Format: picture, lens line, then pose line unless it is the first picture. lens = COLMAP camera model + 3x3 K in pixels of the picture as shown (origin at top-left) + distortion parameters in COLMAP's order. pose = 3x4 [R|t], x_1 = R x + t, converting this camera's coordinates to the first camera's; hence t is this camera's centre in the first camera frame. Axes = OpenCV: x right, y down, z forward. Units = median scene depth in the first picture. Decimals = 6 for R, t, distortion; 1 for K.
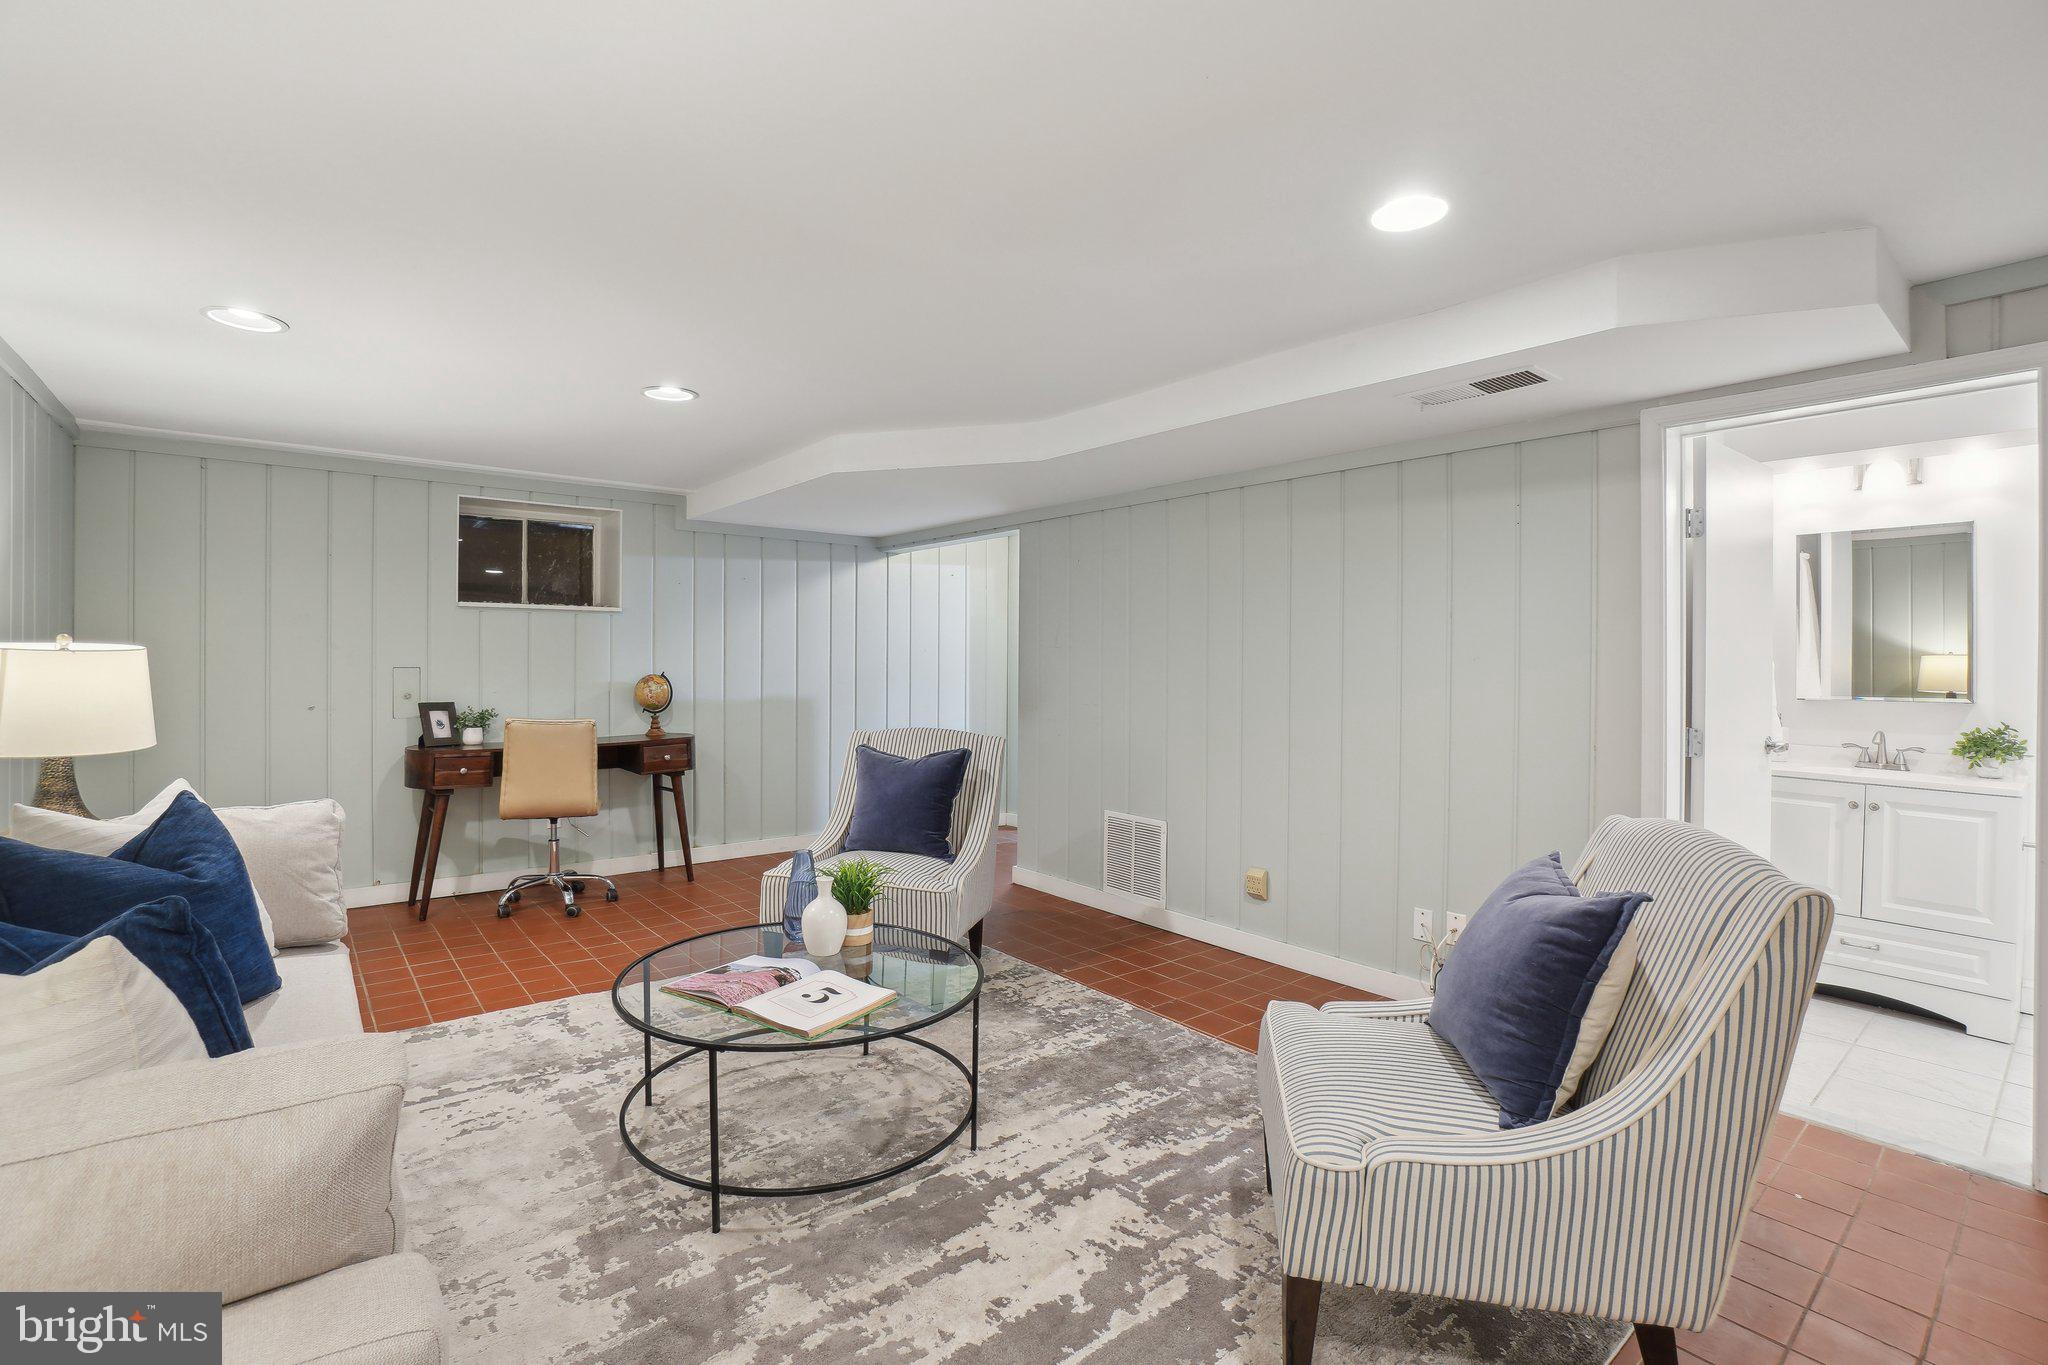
lens RADIAL K [[940.2, 0, 1022.3], [0, 940.2, 681.9], [0, 0, 1]] dist [-0.035982, 0.004992]
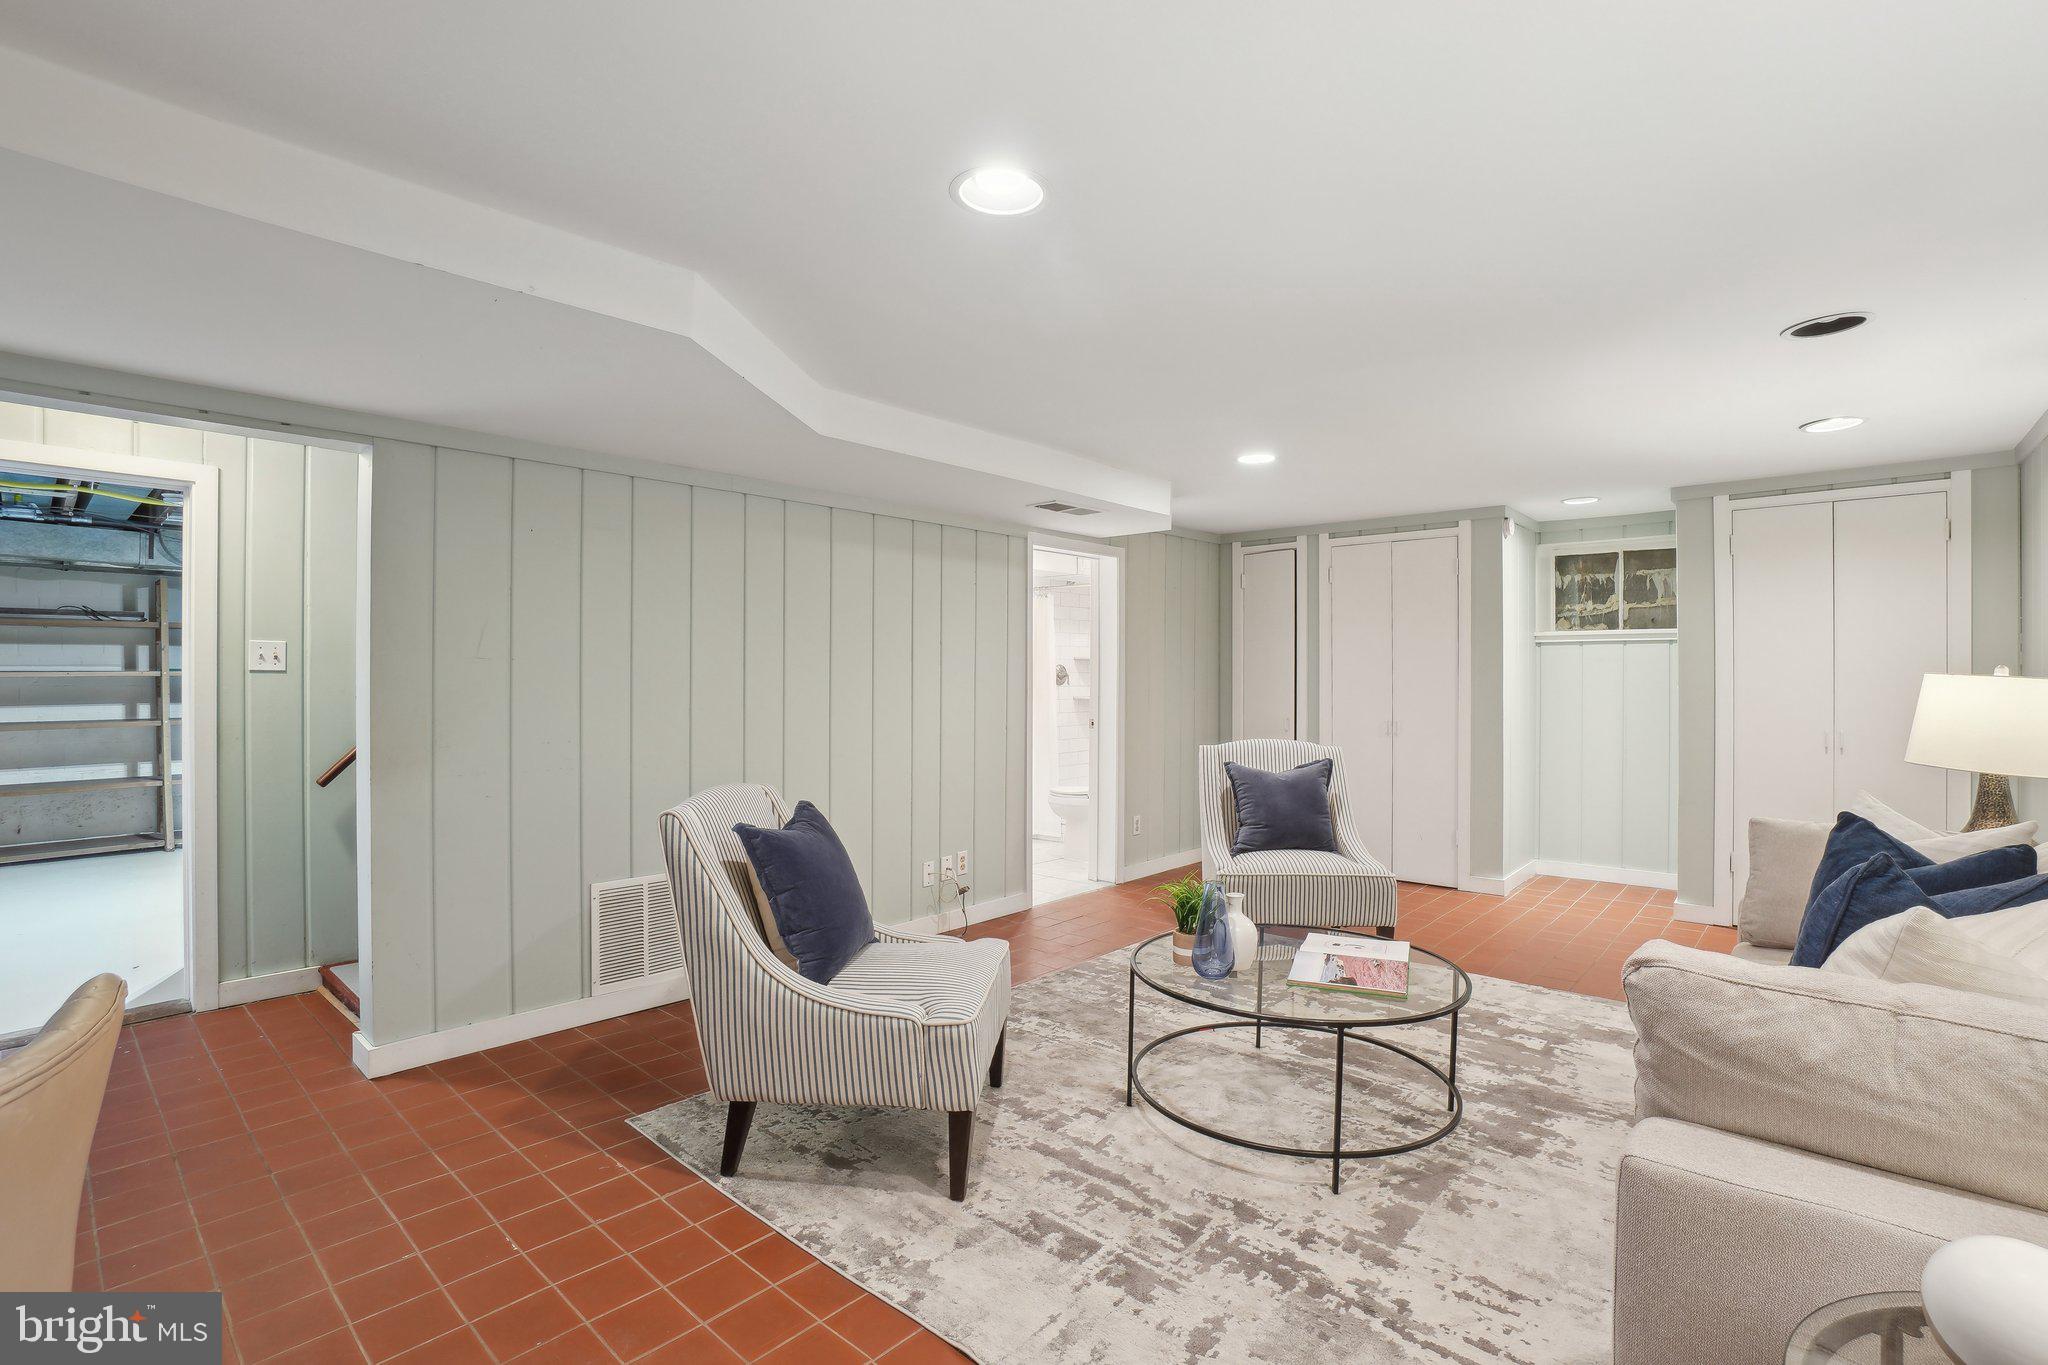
lens RADIAL K [[940.2, 0, 987.4], [0, 940.2, 684.9], [0, 0, 1]] dist [-0.035982, 0.004992]
pose [[-0.138179, -0.015522, 0.990286, -1.208621], [0.018231, 0.999668, 0.018213, -0.048282], [-0.990239, 0.020570, -0.137850, 1.424347]]
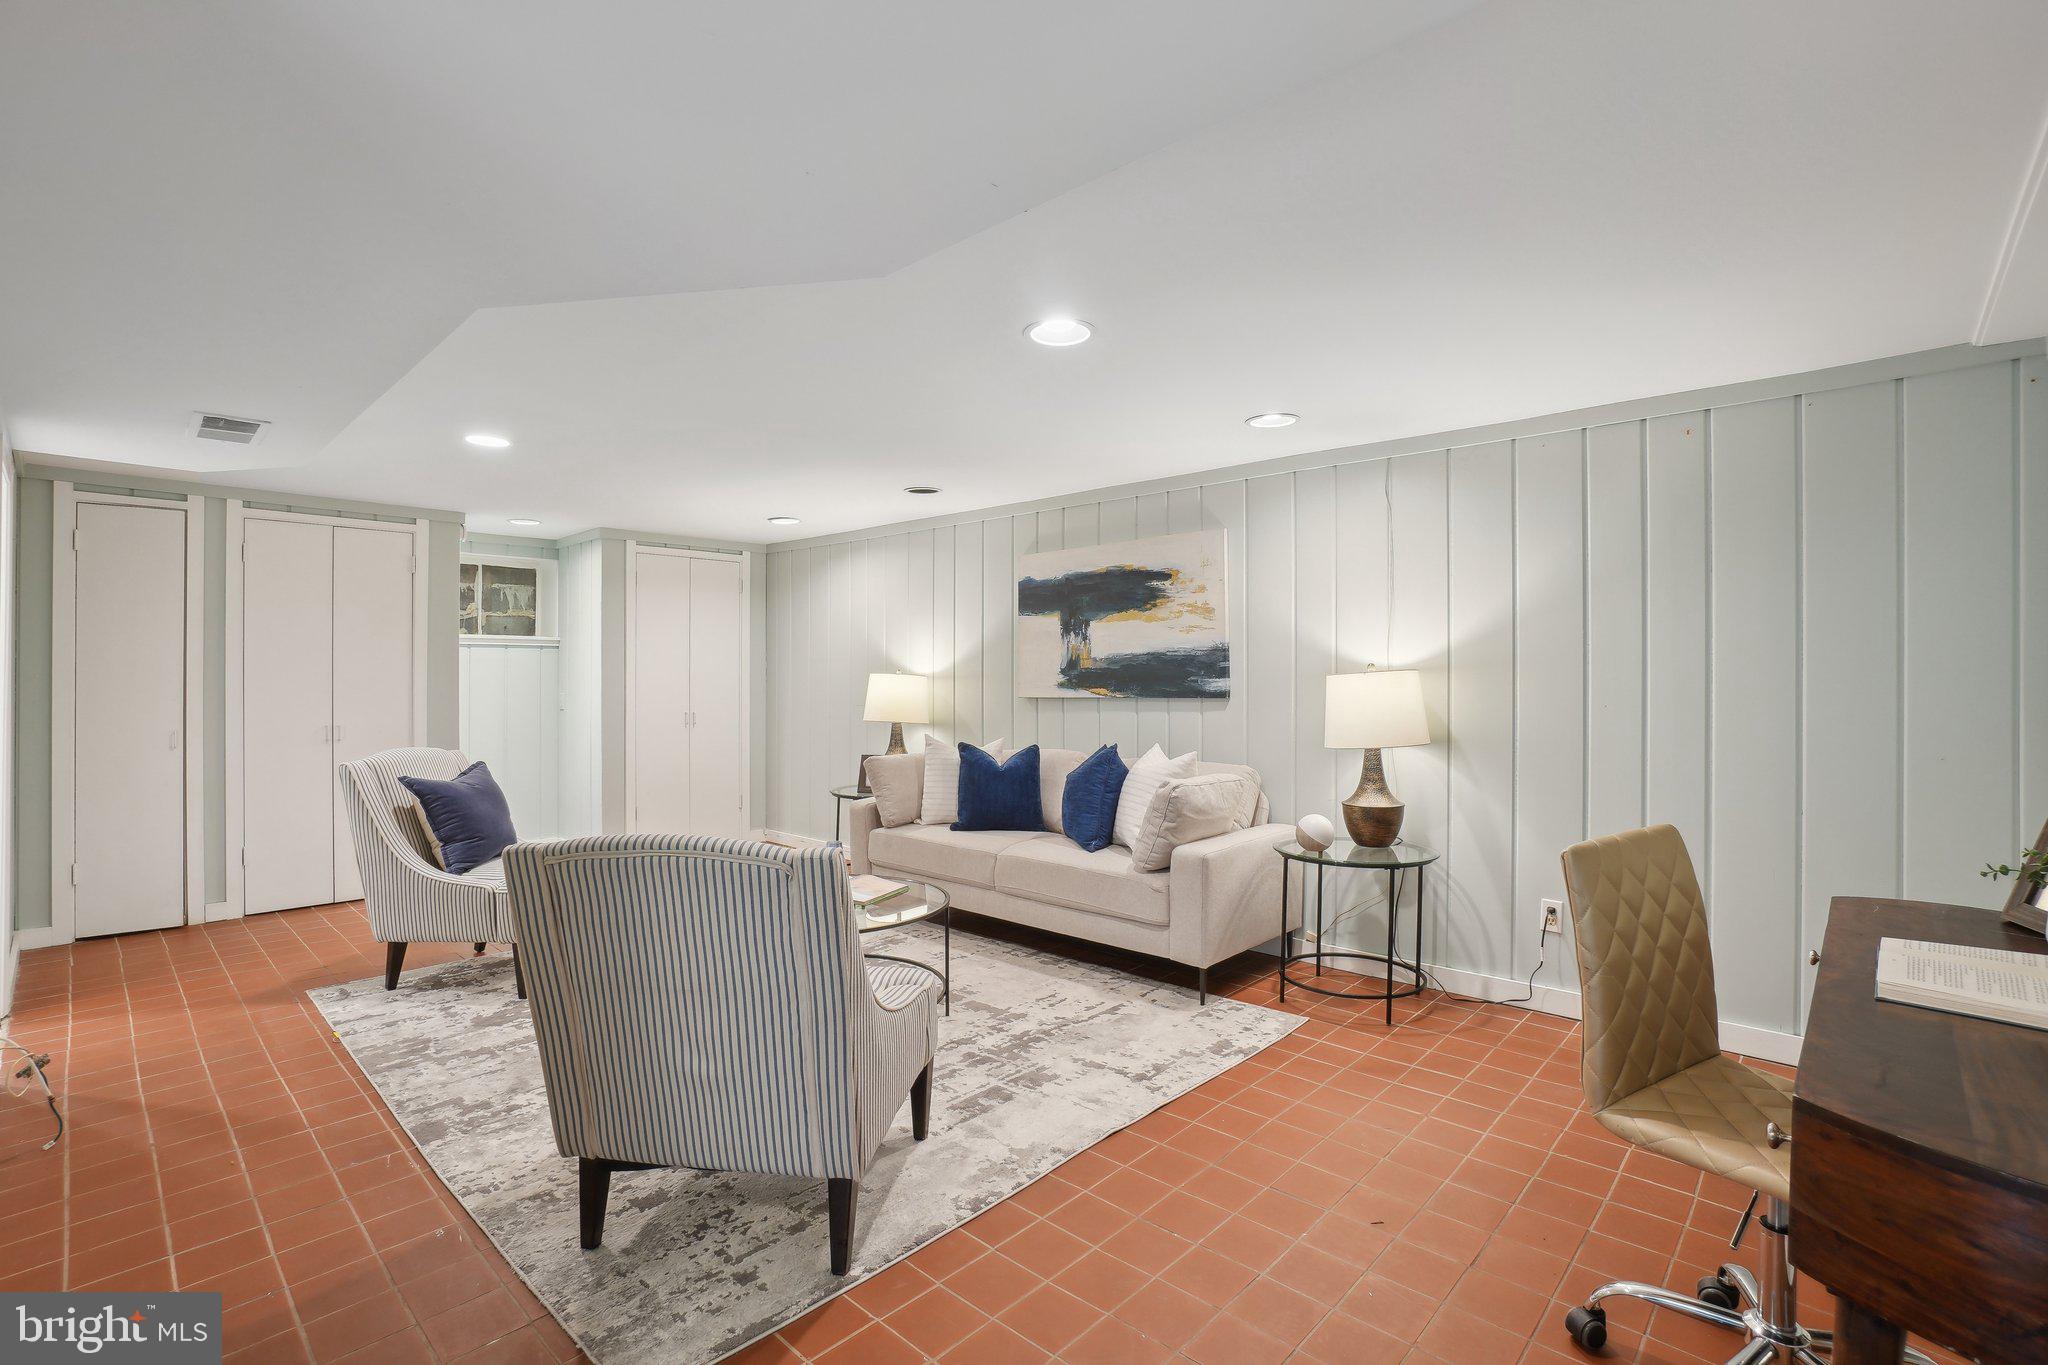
lens RADIAL K [[940.2, 0, 1025.5], [0, 940.2, 672.6], [0, 0, 1]] dist [-0.035982, 0.004992]
pose [[-0.992139, -0.003968, -0.125080, -0.340606], [-0.006126, 0.999839, 0.016870, -0.060909], [0.124993, 0.017504, -0.992003, 2.317062]]
